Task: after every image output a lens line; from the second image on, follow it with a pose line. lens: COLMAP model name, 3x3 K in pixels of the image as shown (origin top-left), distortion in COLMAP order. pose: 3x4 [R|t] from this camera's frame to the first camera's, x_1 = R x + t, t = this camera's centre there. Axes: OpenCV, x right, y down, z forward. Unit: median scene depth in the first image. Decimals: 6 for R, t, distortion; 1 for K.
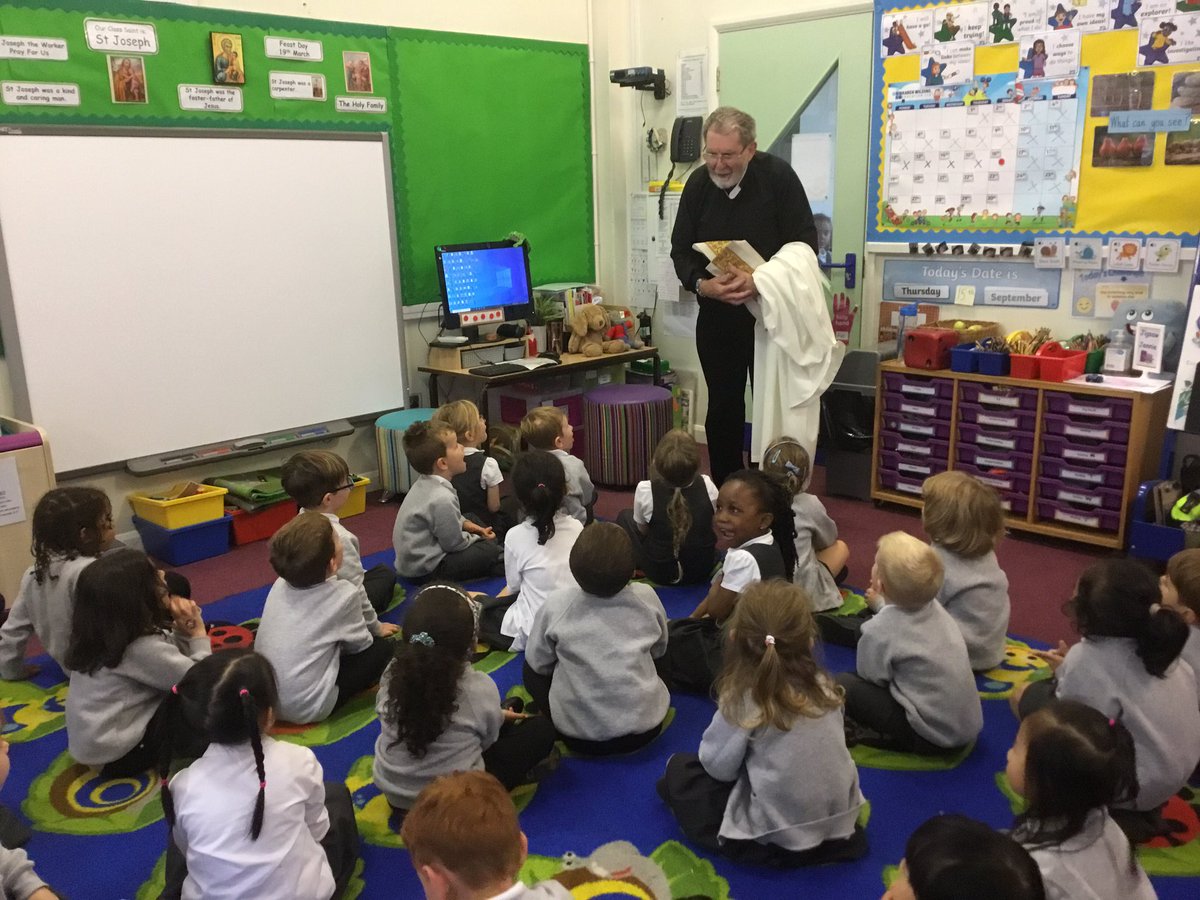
lens RADIAL K [[1078.2, 0, 600.8], [0, 1078.2, 460.1], [0, 0, 1]] dist [0.084891, -0.119742]
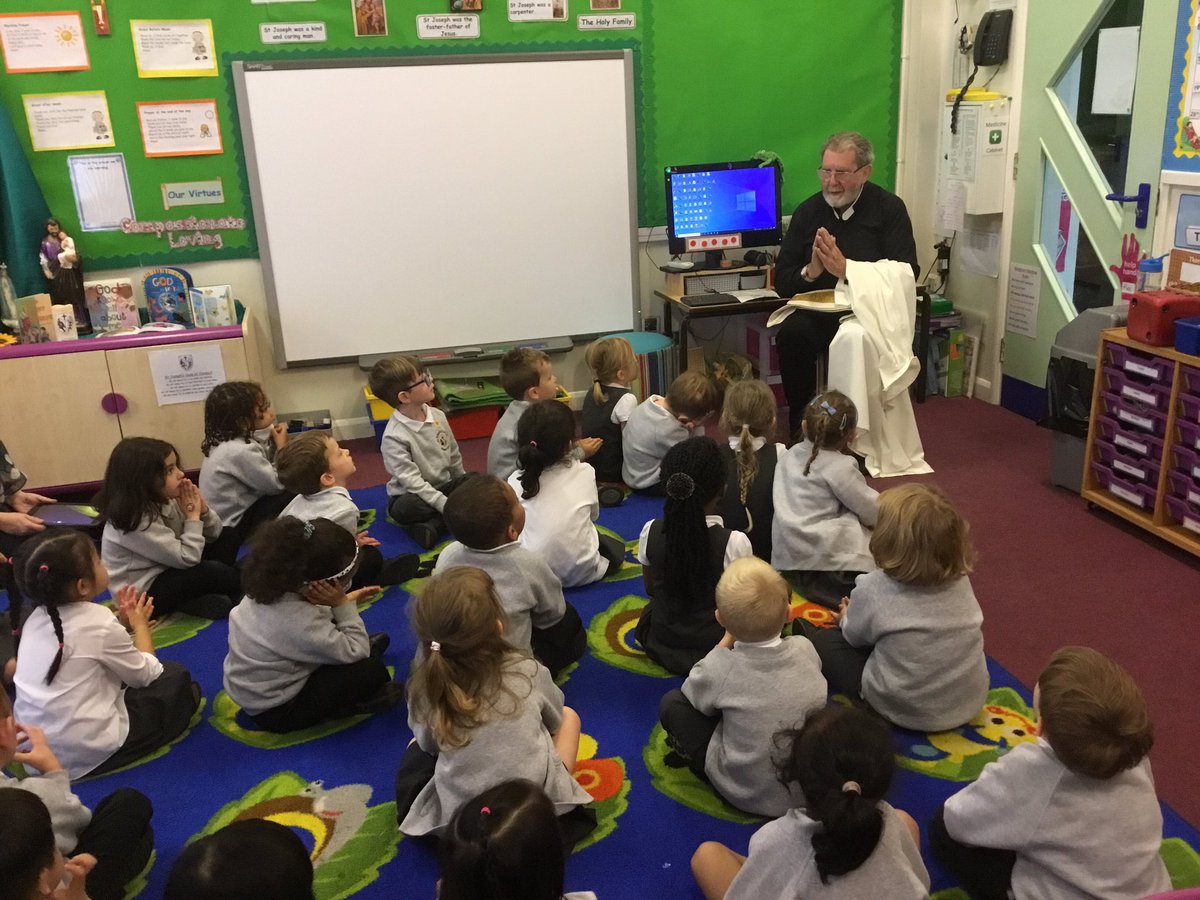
lens RADIAL K [[1078.2, 0, 595.9], [0, 1078.2, 459.4], [0, 0, 1]] dist [0.084891, -0.119742]
pose [[0.854205, 0.151587, -0.497349, 0.324624], [-0.105672, 0.987207, 0.119398, -0.048399], [0.509085, -0.049434, 0.859295, 0.117655]]
